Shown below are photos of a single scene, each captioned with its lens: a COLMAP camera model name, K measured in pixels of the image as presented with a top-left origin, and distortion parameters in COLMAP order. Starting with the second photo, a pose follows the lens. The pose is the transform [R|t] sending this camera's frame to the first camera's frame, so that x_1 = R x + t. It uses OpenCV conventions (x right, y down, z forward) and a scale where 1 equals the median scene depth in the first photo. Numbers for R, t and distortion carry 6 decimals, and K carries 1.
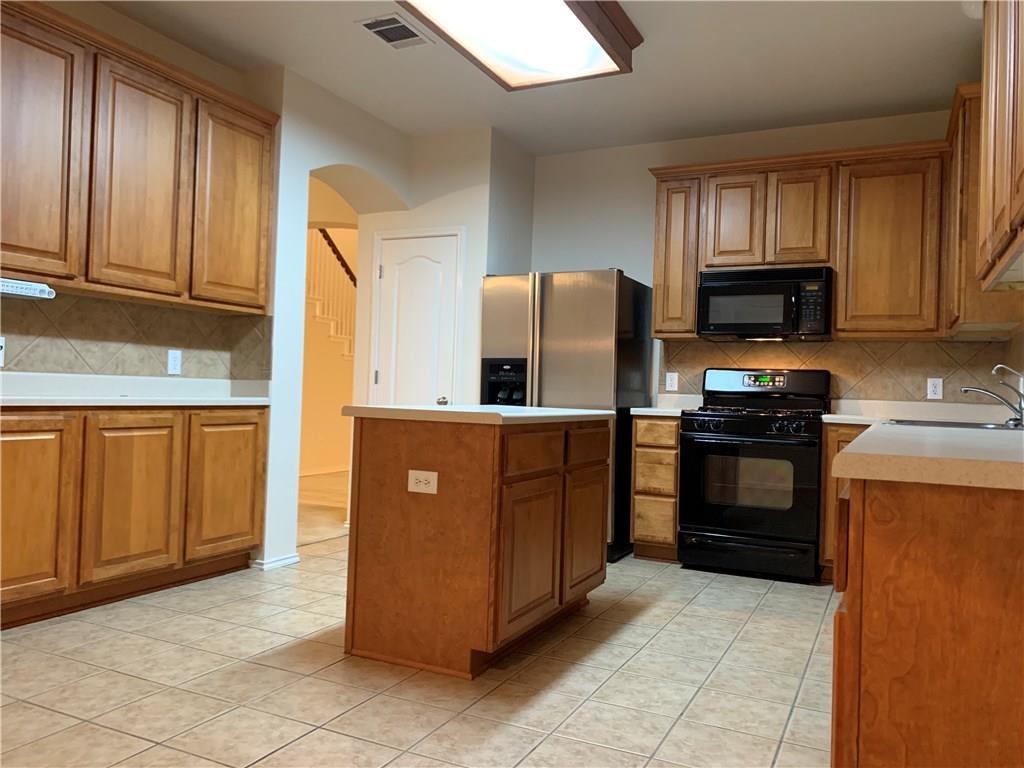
lens RADIAL K [[788.4, 0, 505.4], [0, 788.4, 387.7], [0, 0, 1]] dist [0.028469, -0.034536]
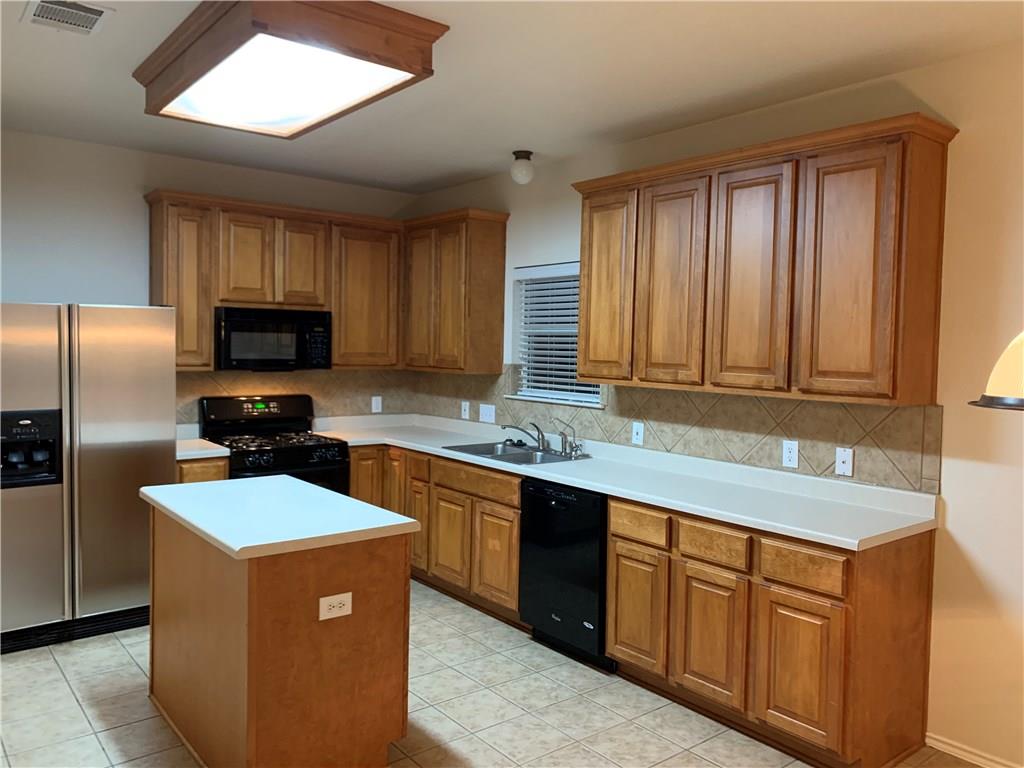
lens RADIAL K [[788.4, 0, 513.8], [0, 788.4, 383.0], [0, 0, 1]] dist [0.028469, -0.034536]
pose [[0.424044, -0.071530, 0.902813, -0.585036], [-0.011341, 0.996378, 0.084270, -0.160413], [-0.905571, -0.045973, 0.421697, 0.270515]]
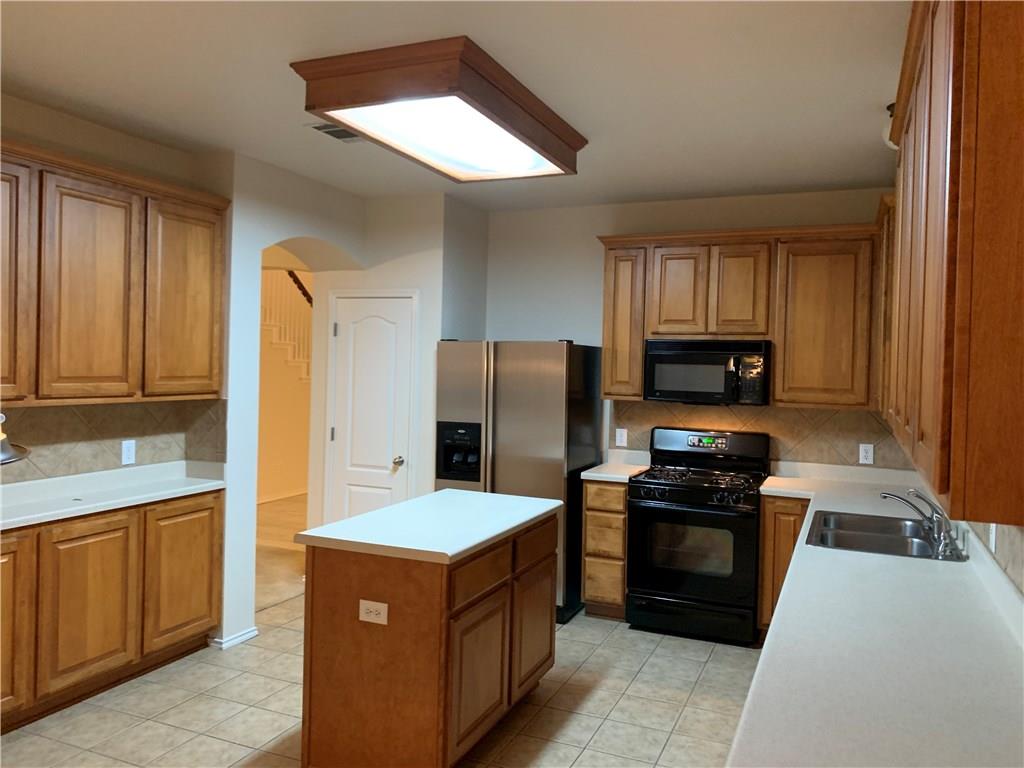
lens RADIAL K [[788.4, 0, 510.4], [0, 788.4, 375.9], [0, 0, 1]] dist [0.028469, -0.034536]
pose [[0.998639, -0.008705, 0.051415, 0.016439], [0.007348, 0.999621, 0.026520, -0.146730], [-0.051627, -0.026106, 0.998325, -0.028536]]
